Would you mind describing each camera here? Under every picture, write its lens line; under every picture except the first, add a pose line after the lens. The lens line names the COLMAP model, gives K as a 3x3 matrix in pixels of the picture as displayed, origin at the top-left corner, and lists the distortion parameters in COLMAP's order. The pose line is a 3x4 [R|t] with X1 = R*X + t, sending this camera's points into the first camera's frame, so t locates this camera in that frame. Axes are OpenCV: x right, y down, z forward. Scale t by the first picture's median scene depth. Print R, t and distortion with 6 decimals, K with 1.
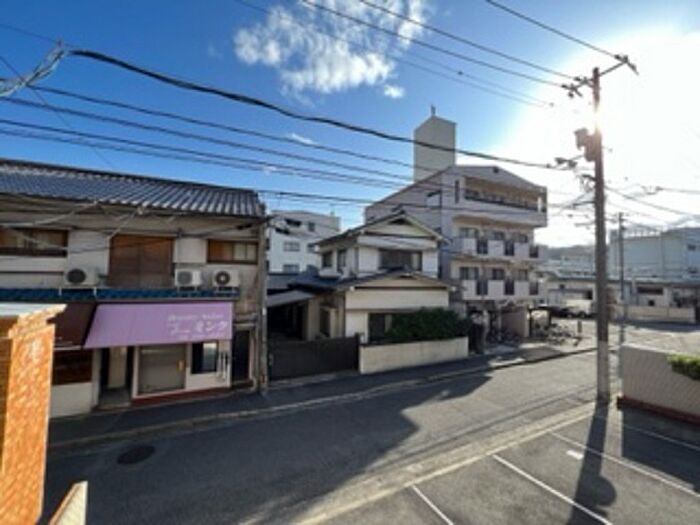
lens RADIAL K [[278.6, 0, 351.3], [0, 278.6, 264.5], [0, 0, 1]] dist [-0.002613, 0.000923]
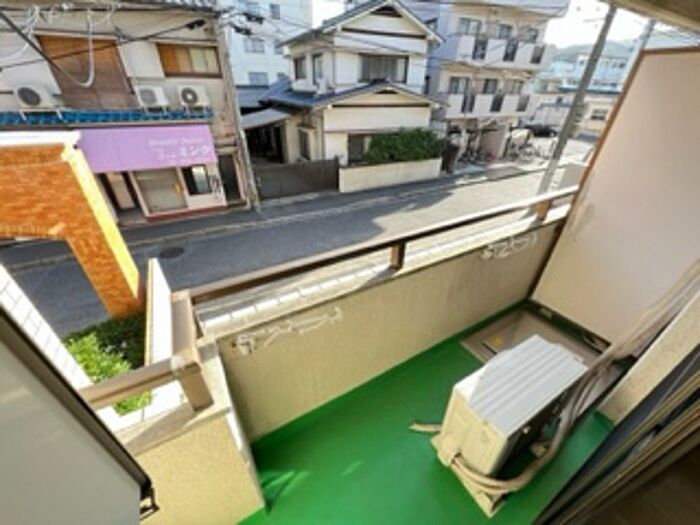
lens RADIAL K [[278.6, 0, 350.8], [0, 278.6, 265.6], [0, 0, 1]] dist [-0.002613, 0.000923]
pose [[0.998299, -0.036003, 0.045865, 0.013680], [0.003030, 0.817561, 0.575834, -0.019607], [-0.058229, -0.574715, 0.816279, -0.102950]]
